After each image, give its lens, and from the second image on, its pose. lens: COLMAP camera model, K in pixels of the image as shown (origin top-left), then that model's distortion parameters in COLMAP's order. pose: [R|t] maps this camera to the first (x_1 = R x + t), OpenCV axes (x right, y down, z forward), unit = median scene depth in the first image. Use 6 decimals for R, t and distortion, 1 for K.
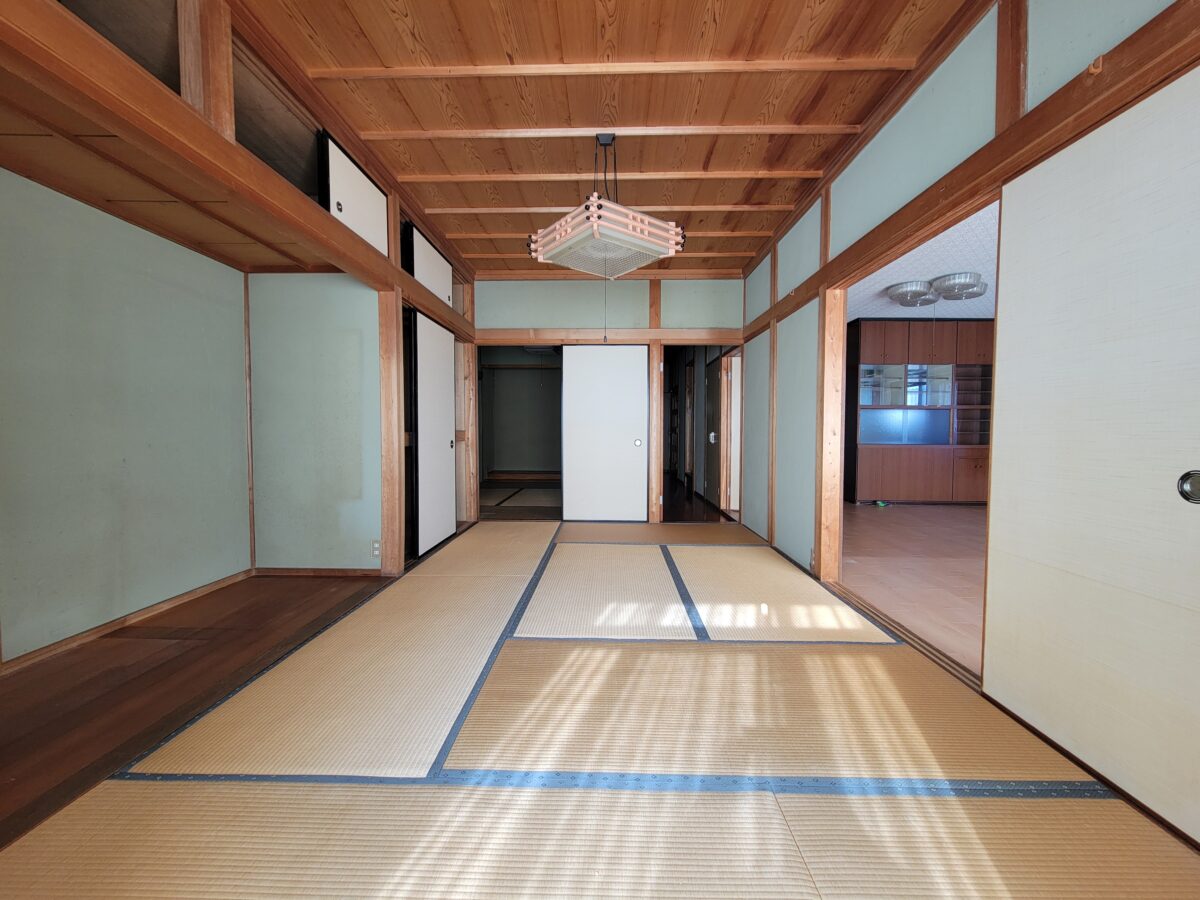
lens RADIAL K [[490.3, 0, 598.5], [0, 490.3, 446.0], [0, 0, 1]] dist [-0.002028, 0.000118]
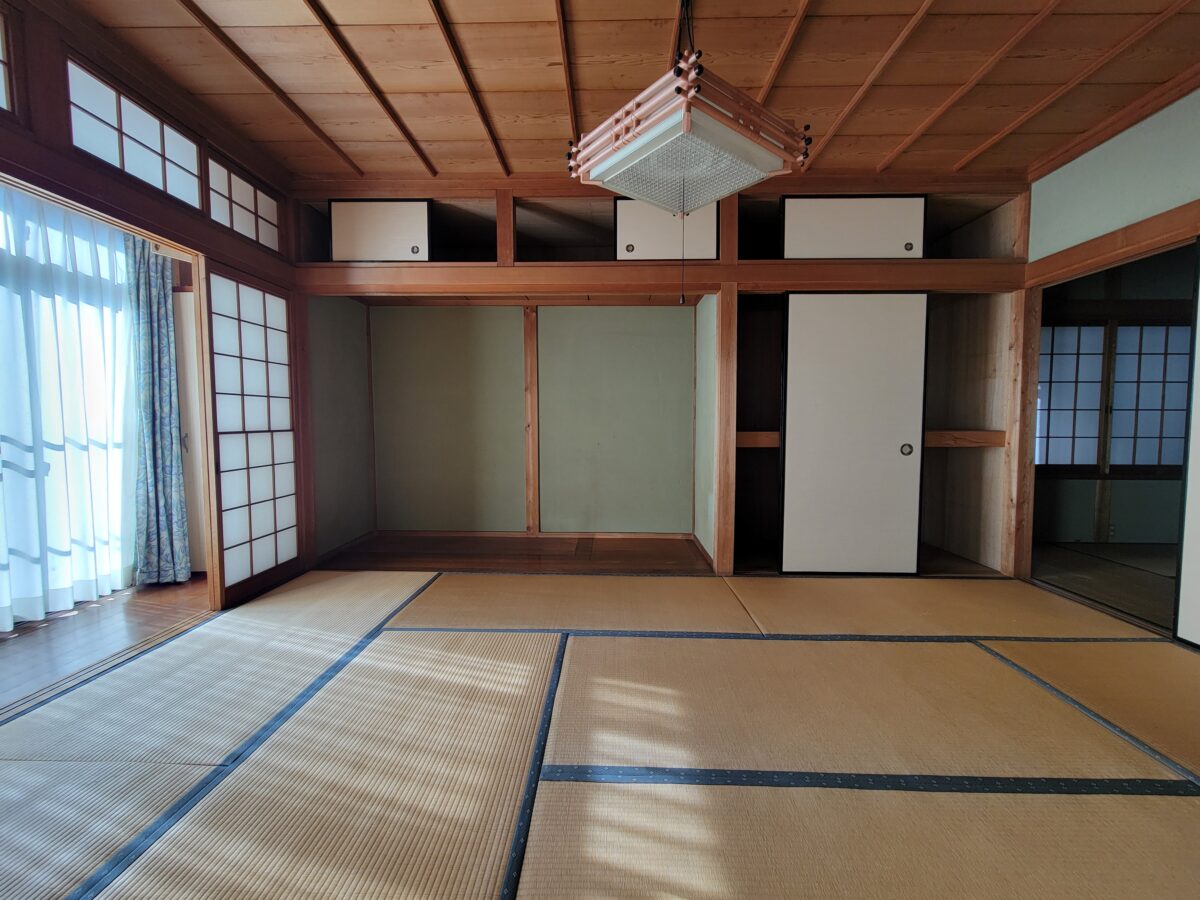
lens RADIAL K [[490.3, 0, 599.7], [0, 490.3, 446.5], [0, 0, 1]] dist [-0.002028, 0.000118]
pose [[-0.008084, 0.051398, -0.998646, 0.913183], [-0.035364, 0.998039, 0.051654, -0.062278], [0.999342, 0.035734, -0.006251, 1.183898]]
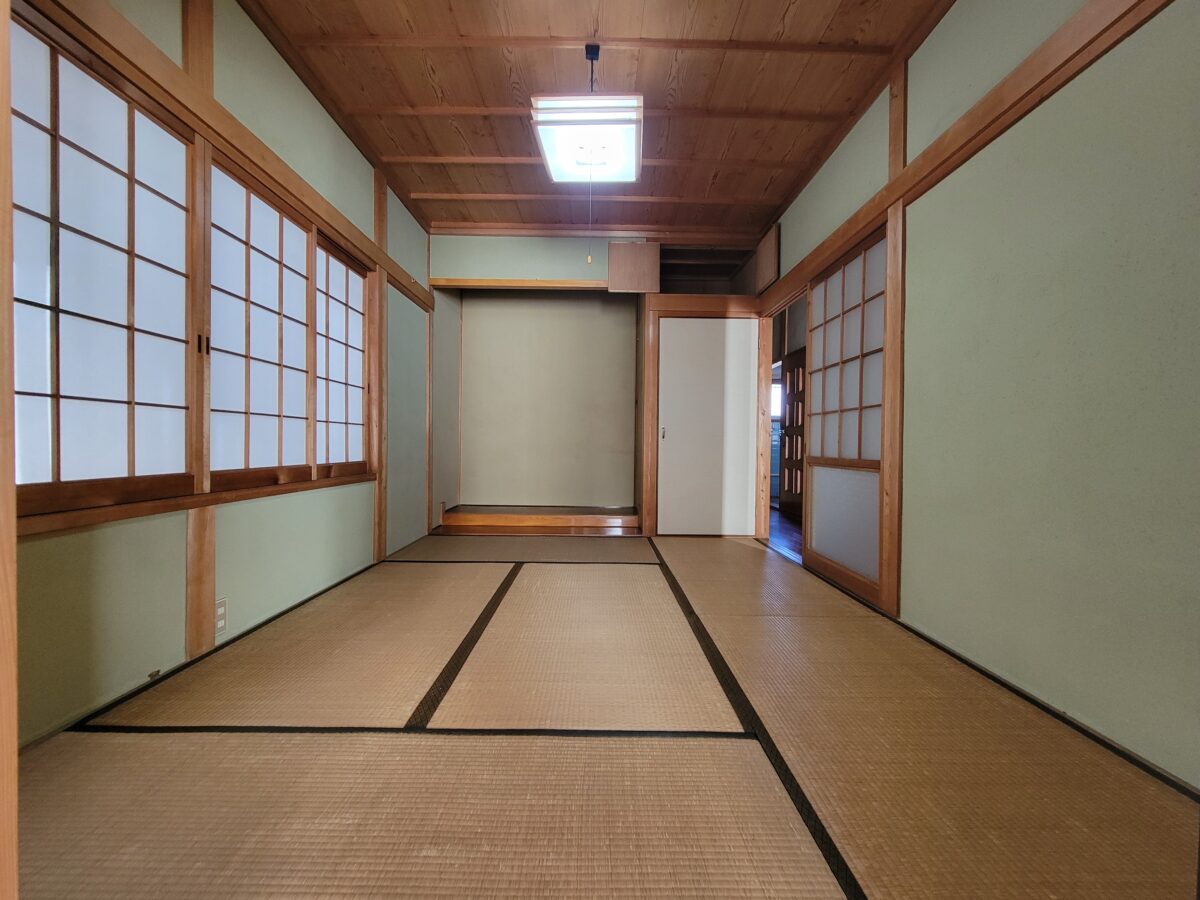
lens RADIAL K [[490.3, 0, 600.2], [0, 490.3, 451.1], [0, 0, 1]] dist [-0.002028, 0.000118]
pose [[0.999516, 0.010538, 0.029261, -0.402620], [-0.009935, 0.999737, -0.020686, 0.014538], [-0.029472, 0.020385, 0.999358, 2.337862]]
